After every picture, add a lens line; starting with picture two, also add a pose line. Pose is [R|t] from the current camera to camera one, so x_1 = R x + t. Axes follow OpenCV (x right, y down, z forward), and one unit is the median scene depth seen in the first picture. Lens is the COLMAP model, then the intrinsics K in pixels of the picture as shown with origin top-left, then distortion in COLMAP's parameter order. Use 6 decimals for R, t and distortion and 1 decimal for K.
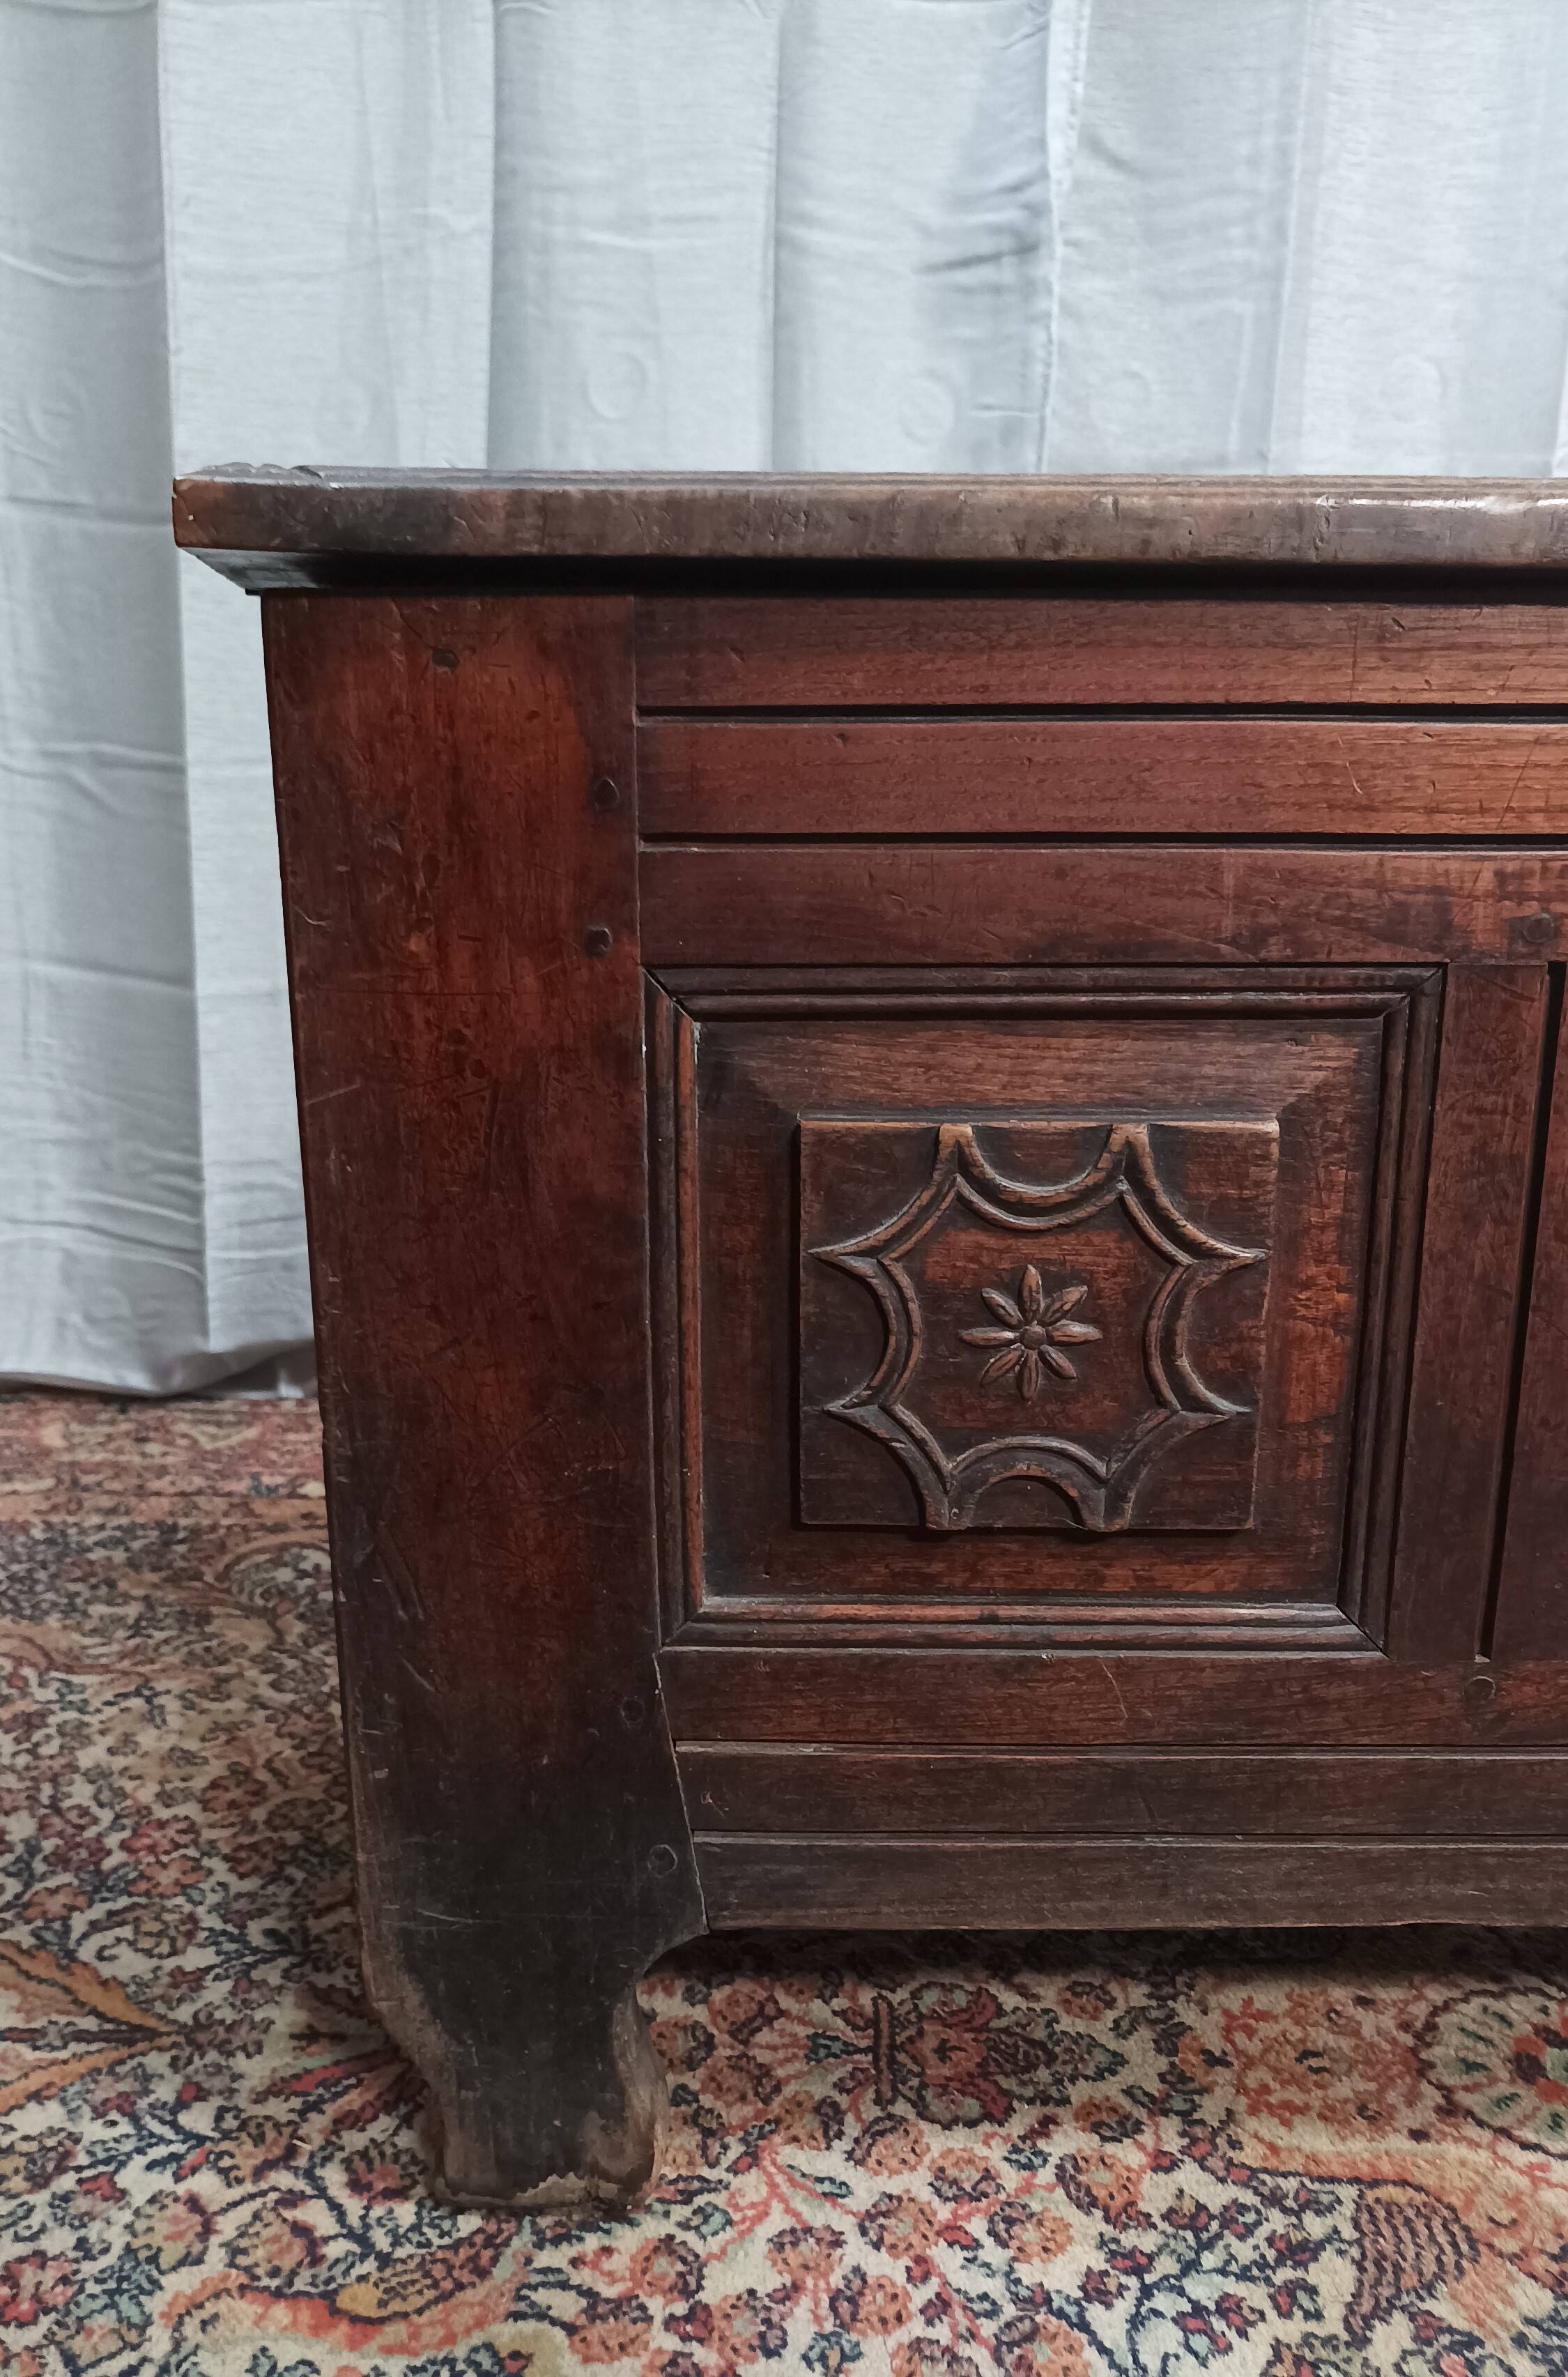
lens RADIAL K [[2078.0, 0, 788.0], [0, 2078.0, 1400.0], [0, 0, 1]] dist [0.020936, -0.020084]
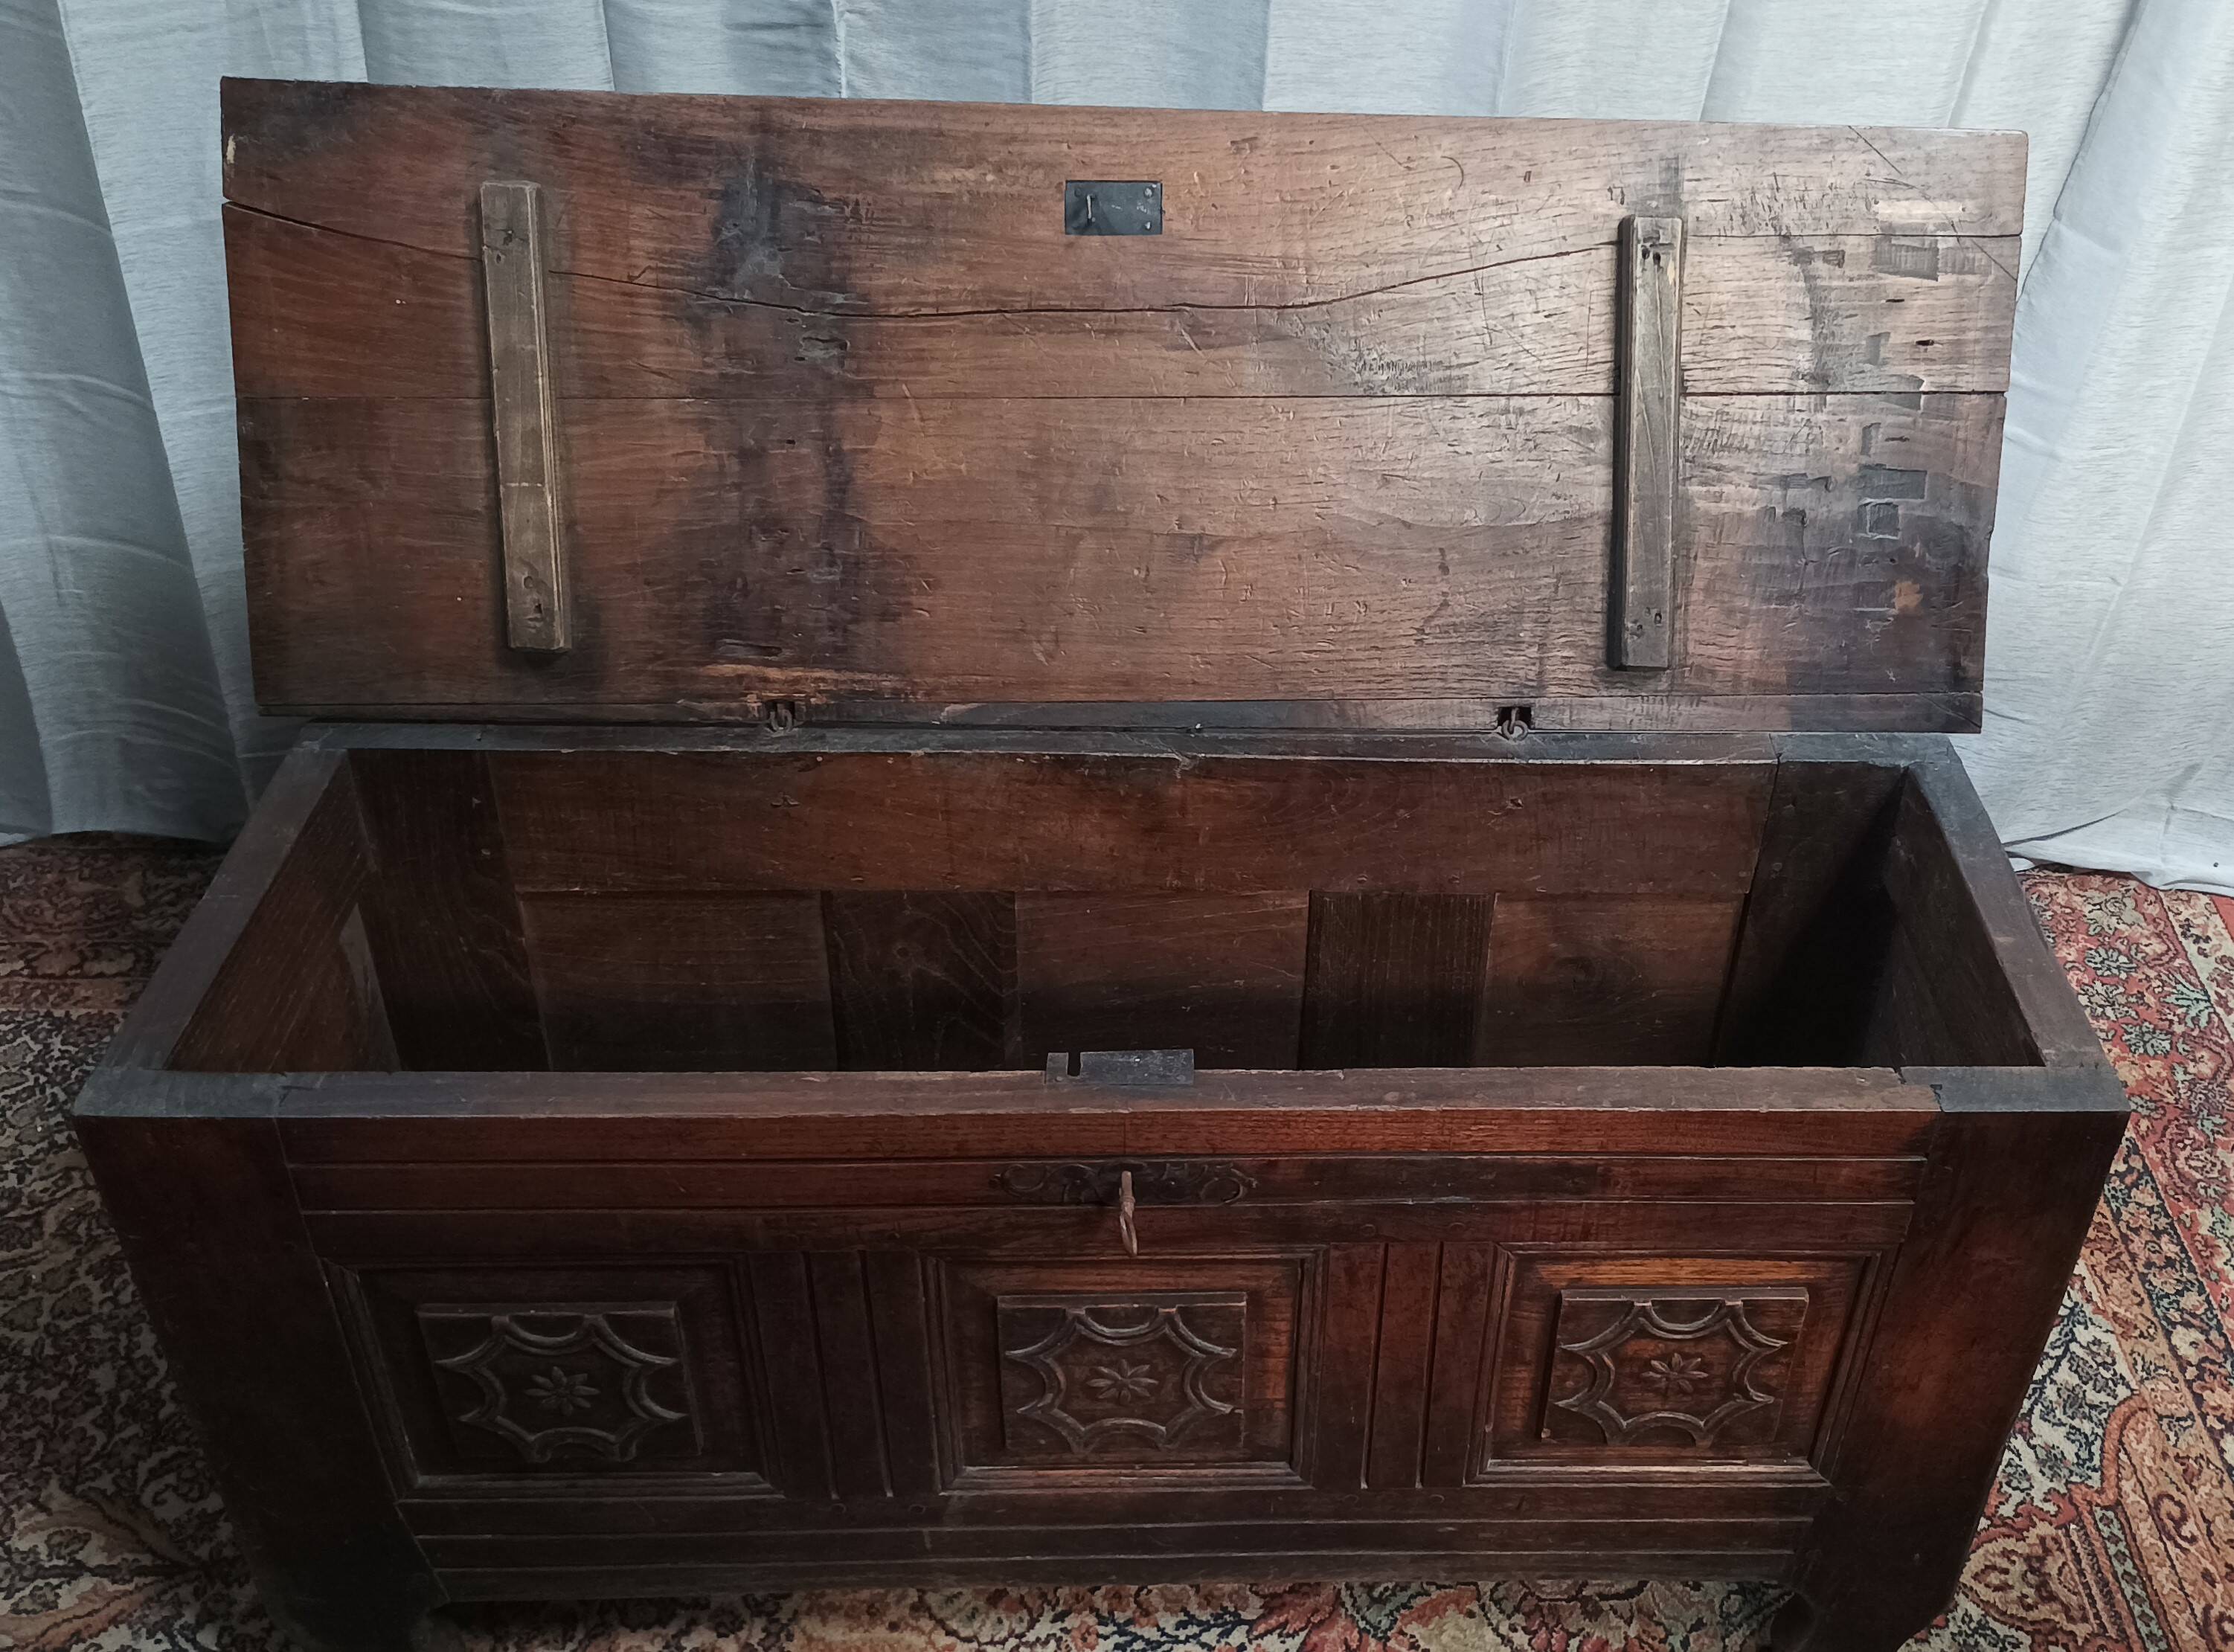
lens RADIAL K [[2205.1, 0, 1269.5], [0, 2205.1, 822.0], [0, 0, 1]] dist [0.014598, 0.000000]
pose [[0.997775, -0.005975, 0.066396, 0.502735], [-0.016234, 0.944213, 0.328934, -0.954513], [-0.064657, -0.329280, 0.942016, -0.618140]]
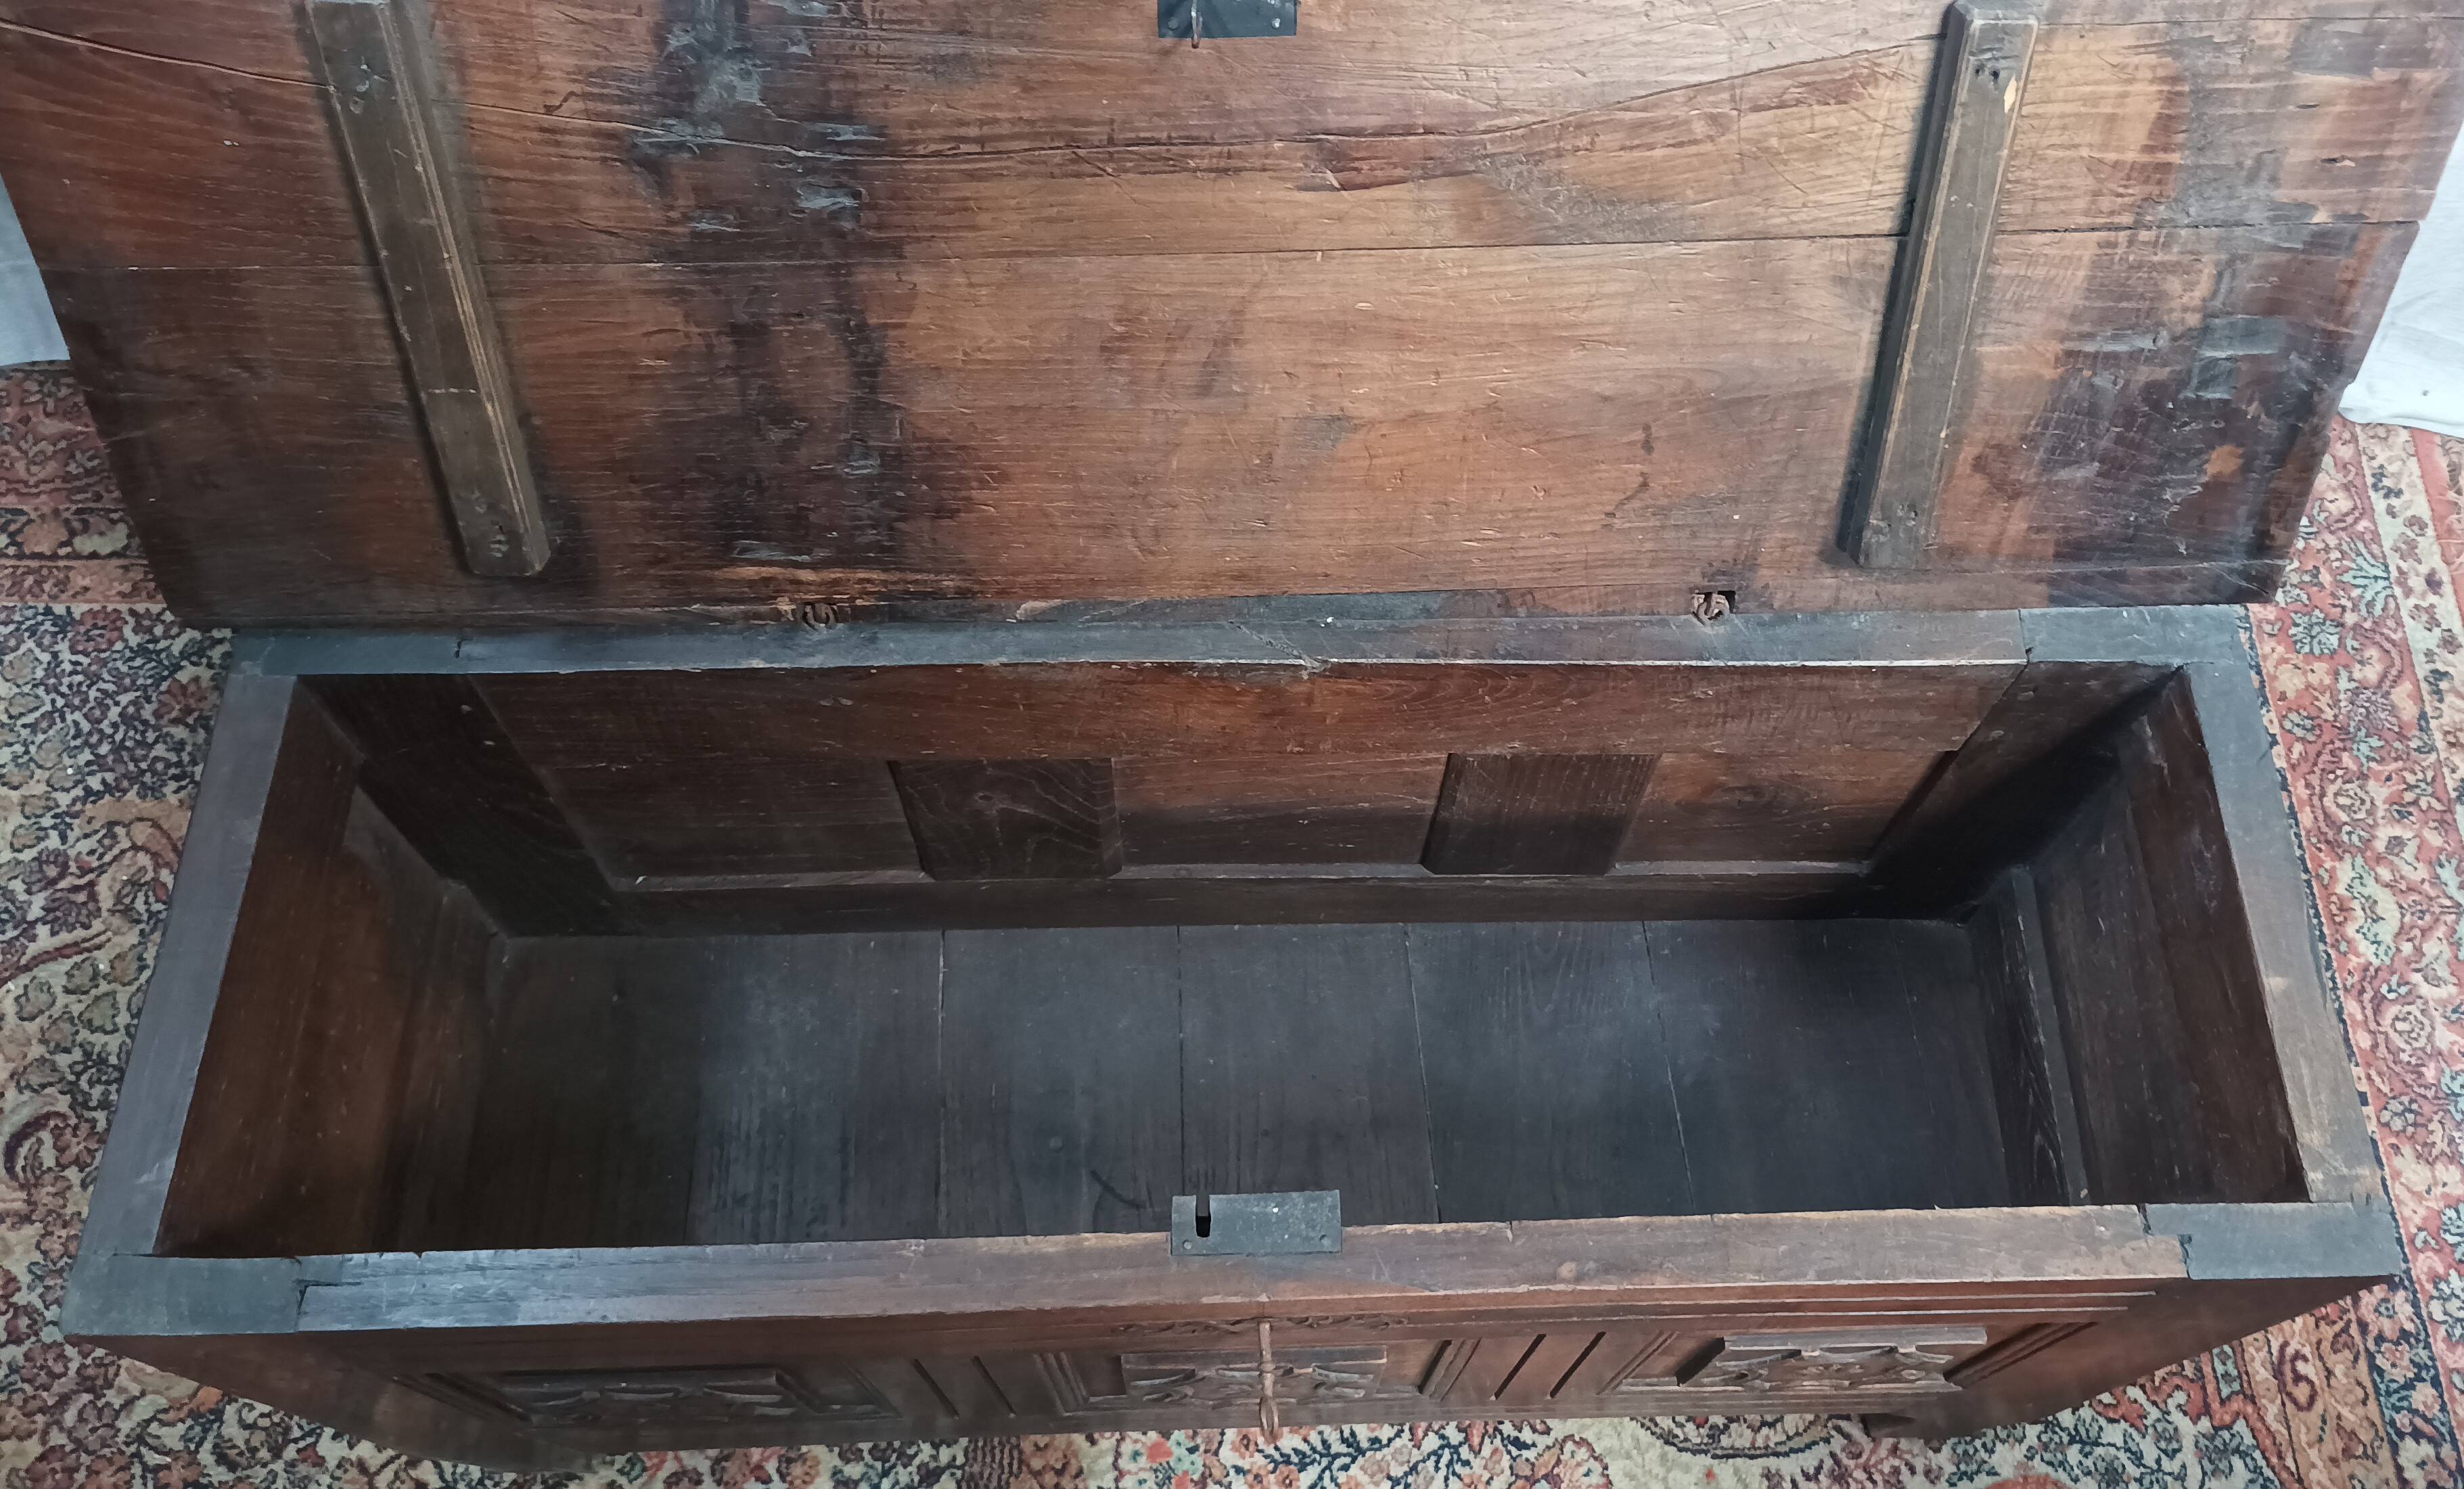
lens RADIAL K [[2009.9, 0, 1312.0], [0, 2009.9, 756.2], [0, 0, 1]] dist [0.015174, -0.005775]
pose [[0.997747, -0.025764, 0.061937, 0.465172], [-0.027682, 0.682884, 0.730002, -1.368917], [-0.061103, -0.730072, 0.680633, 0.145224]]
